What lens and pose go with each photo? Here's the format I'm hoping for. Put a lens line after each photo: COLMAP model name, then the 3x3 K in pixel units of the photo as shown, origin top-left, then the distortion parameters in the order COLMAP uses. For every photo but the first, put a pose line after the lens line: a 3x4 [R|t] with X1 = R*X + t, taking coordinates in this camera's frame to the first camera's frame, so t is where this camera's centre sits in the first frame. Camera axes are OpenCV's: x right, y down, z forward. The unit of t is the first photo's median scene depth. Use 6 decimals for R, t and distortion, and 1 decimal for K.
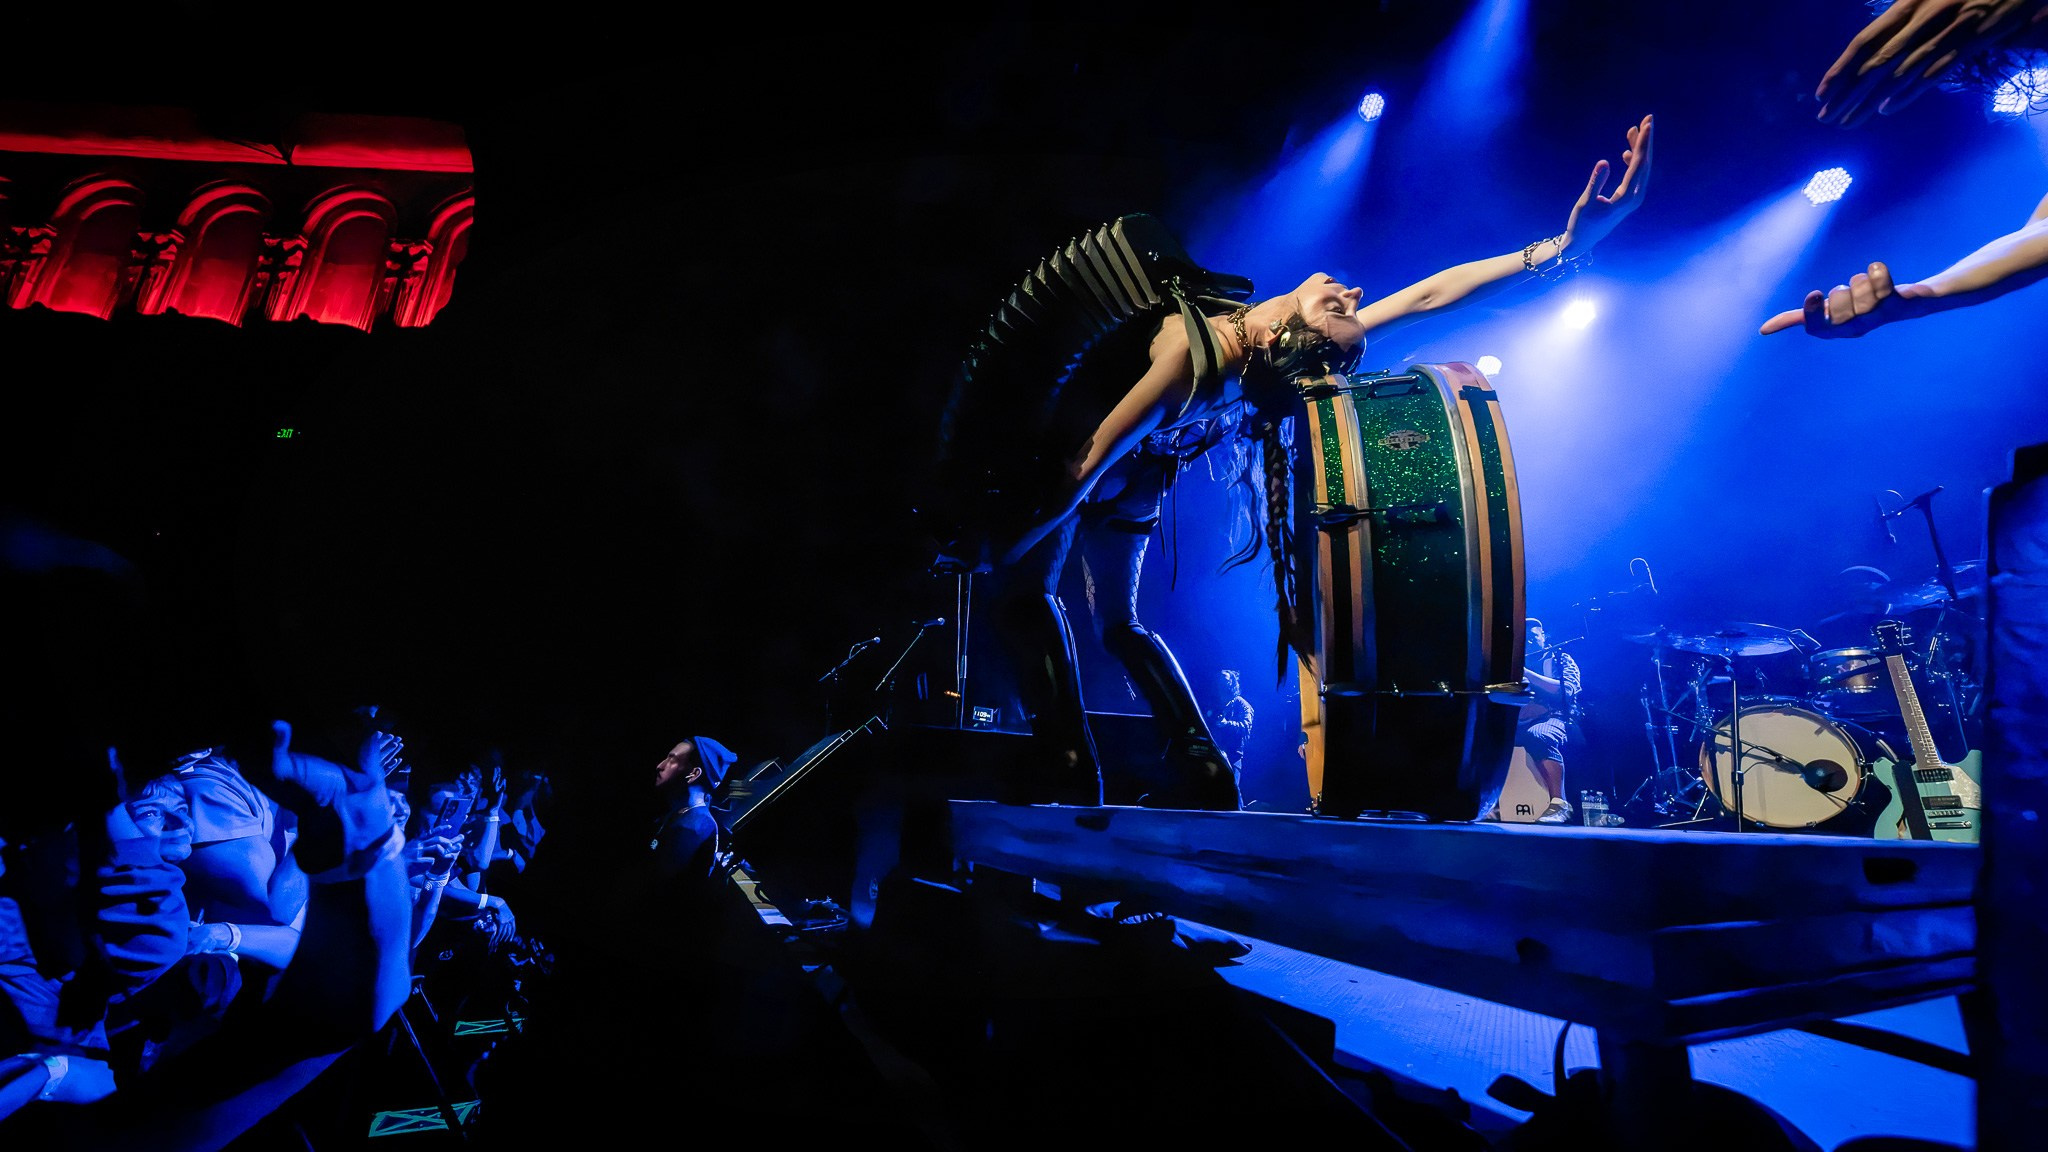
lens RADIAL K [[715.9, 0, 1018.4], [0, 715.9, 599.1], [0, 0, 1]] dist [0.004229, 0.000276]
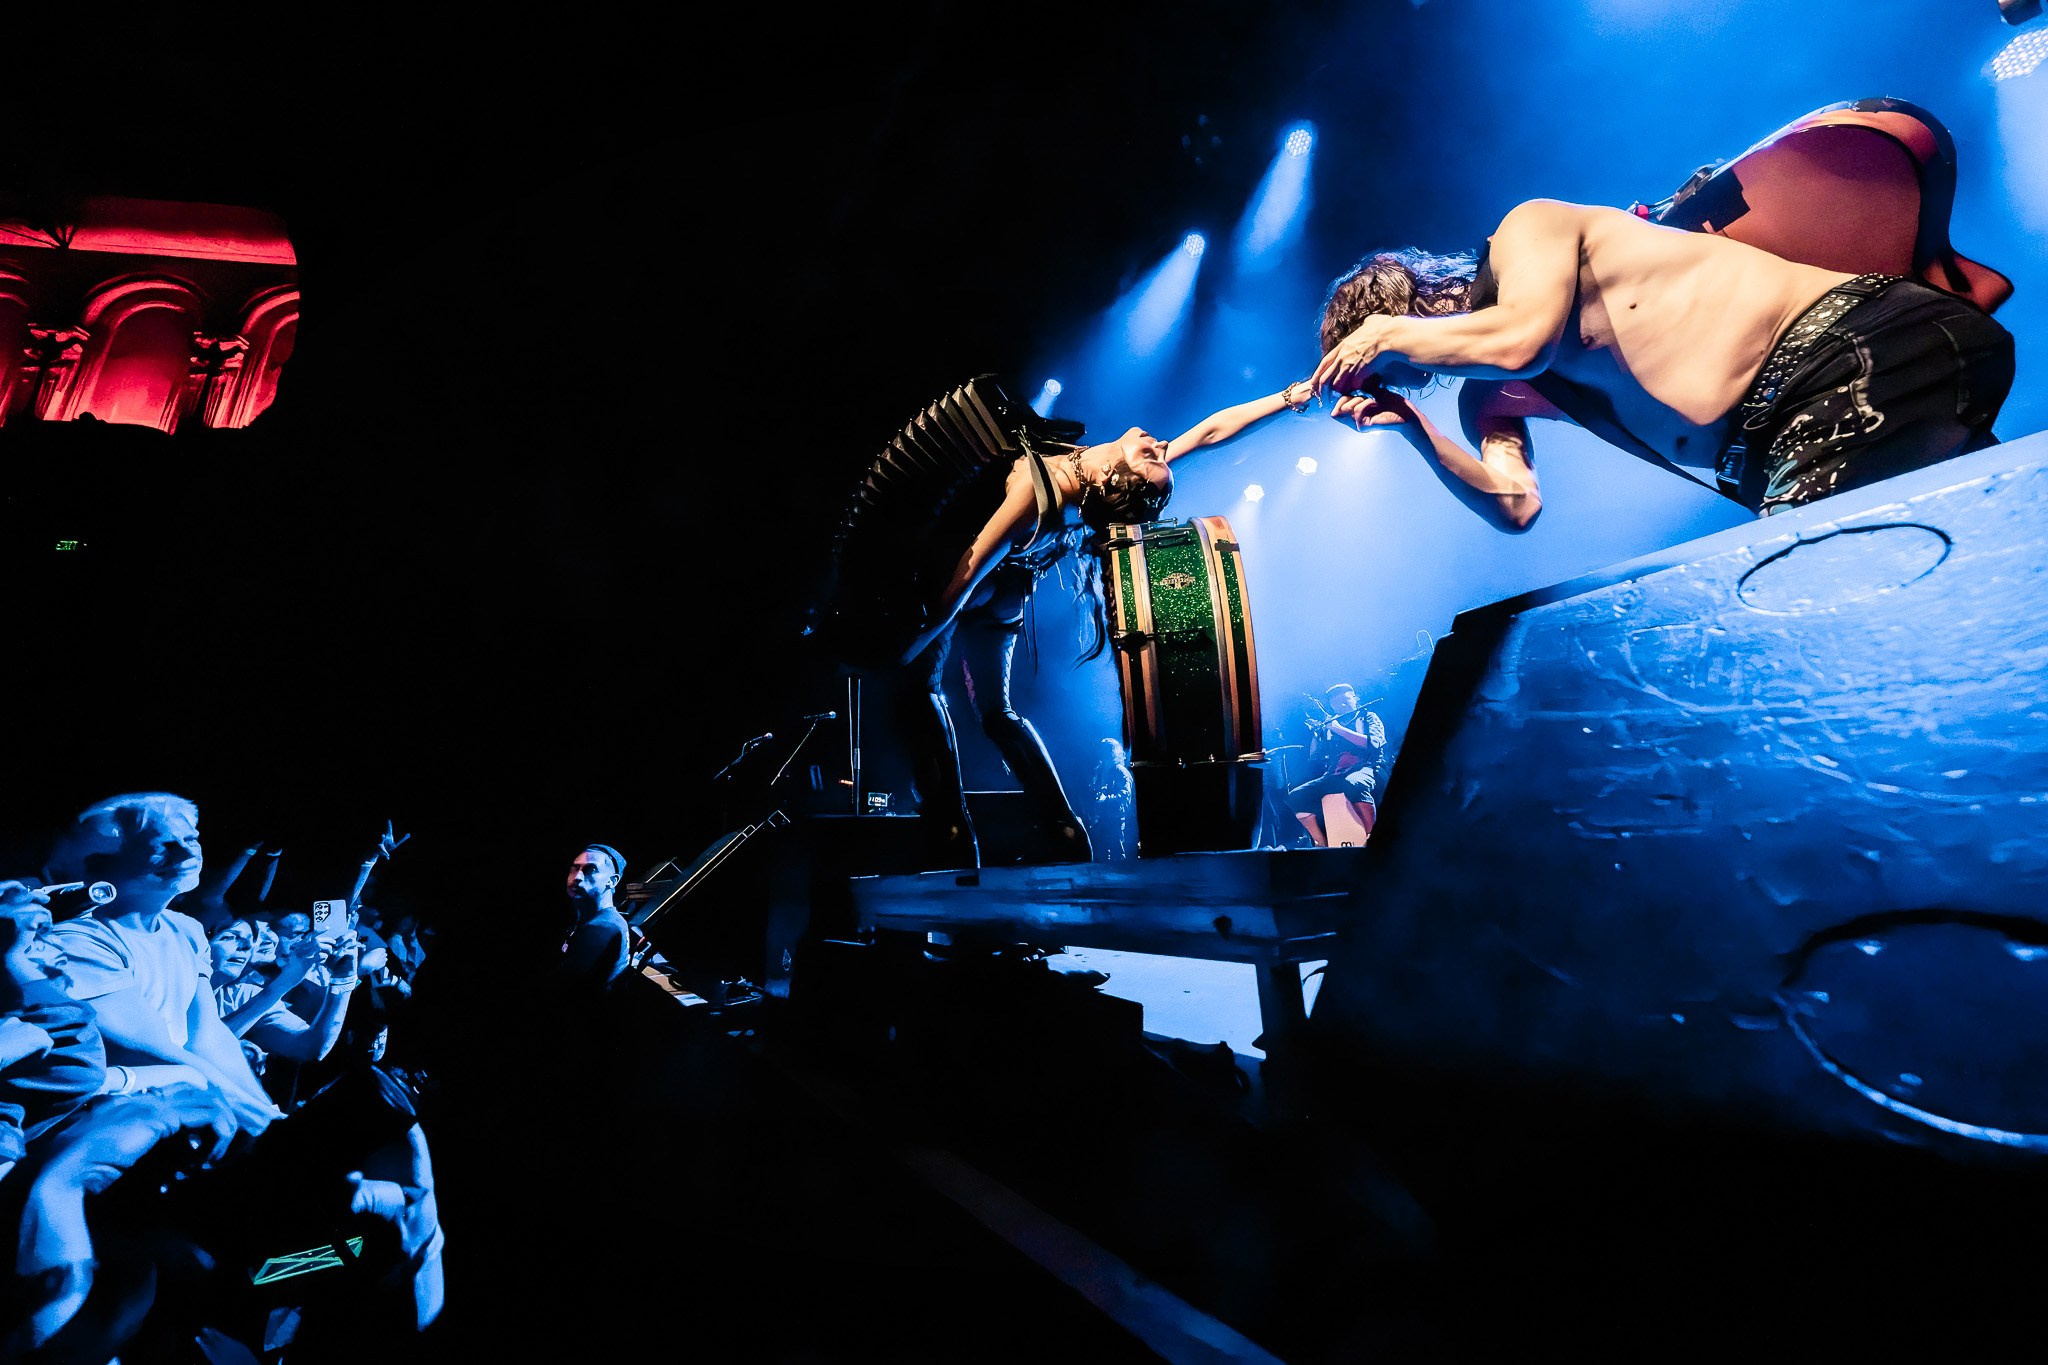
lens RADIAL K [[689.9, 0, 1014.4], [0, 689.9, 678.7], [0, 0, 1]] dist [0.002449, -0.000006]
pose [[0.986837, -0.048734, 0.154203, 0.005229], [0.049533, 0.998772, -0.001343, -0.018372], [-0.153948, 0.008963, 0.988038, -0.101599]]
